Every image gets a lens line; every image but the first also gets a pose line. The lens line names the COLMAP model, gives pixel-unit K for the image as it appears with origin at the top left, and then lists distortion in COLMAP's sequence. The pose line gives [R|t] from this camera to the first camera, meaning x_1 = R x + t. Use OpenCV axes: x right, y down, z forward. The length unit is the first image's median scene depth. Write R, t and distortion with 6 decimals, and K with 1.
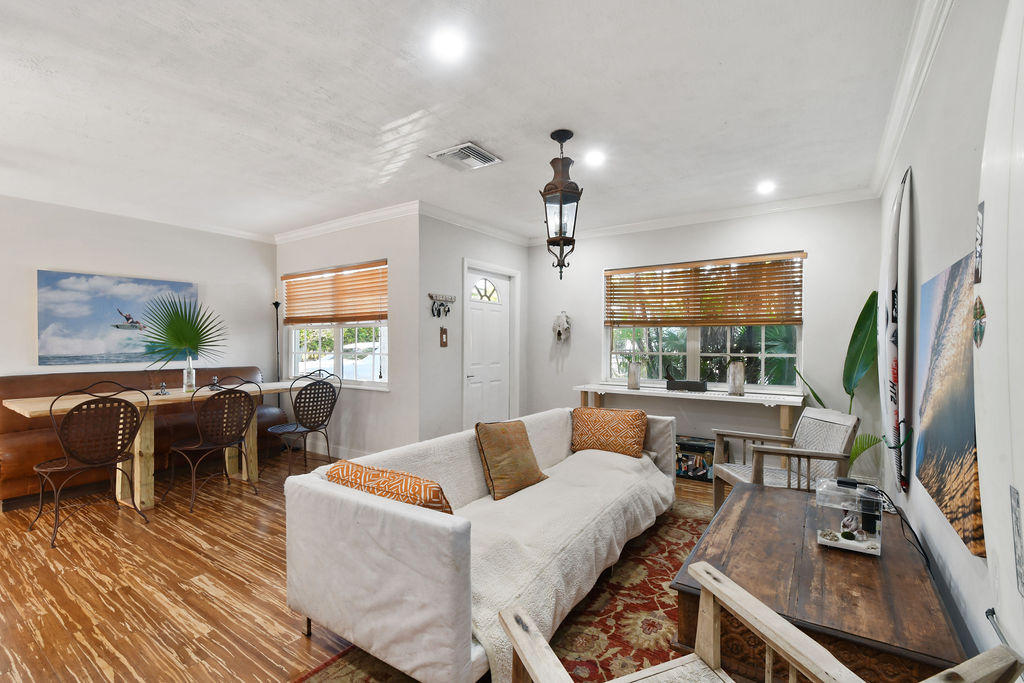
lens RADIAL K [[458.8, 0, 502.5], [0, 458.8, 350.3], [0, 0, 1]] dist [0.014374, -0.000063]
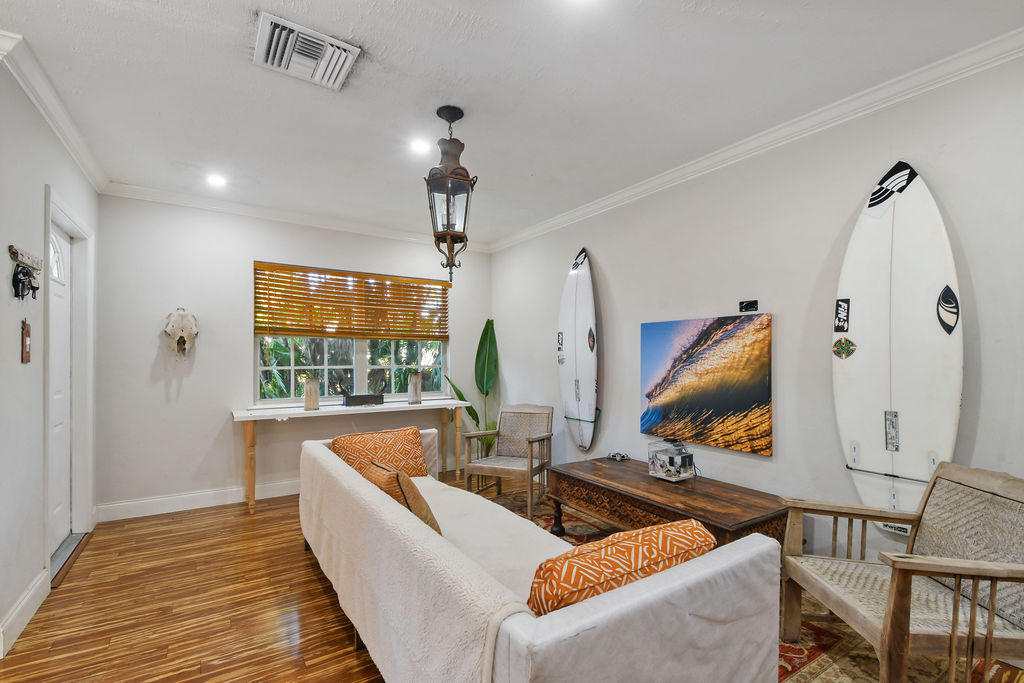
lens RADIAL K [[456.3, 0, 512.3], [0, 456.3, 361.9], [0, 0, 1]] dist [0.000948, 0.000072]
pose [[0.369945, -0.009974, 0.929000, -0.434499], [0.011264, 0.999917, 0.006250, -0.005591], [-0.928985, 0.008152, 0.370027, 0.410368]]
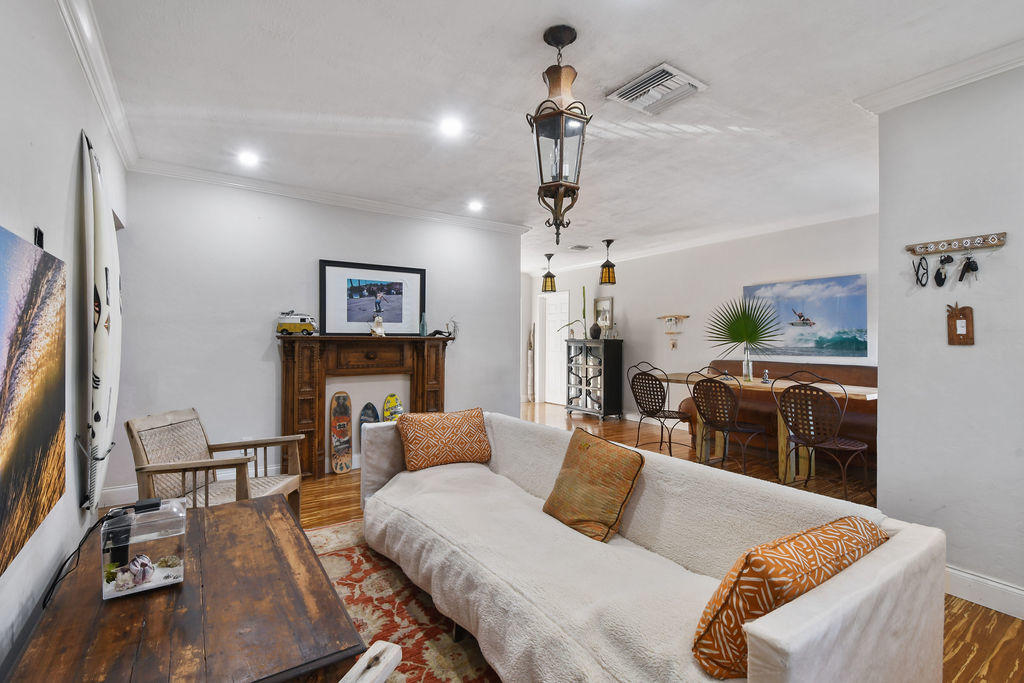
lens RADIAL K [[461.7, 0, 512.0], [0, 461.7, 341.5], [0, 0, 1]] dist [0.015347, 0.000049]
pose [[-0.351423, 0.004775, -0.936205, 0.570935], [-0.018049, 0.999767, 0.011874, -0.009509], [0.936043, 0.021071, -0.351254, 0.835151]]
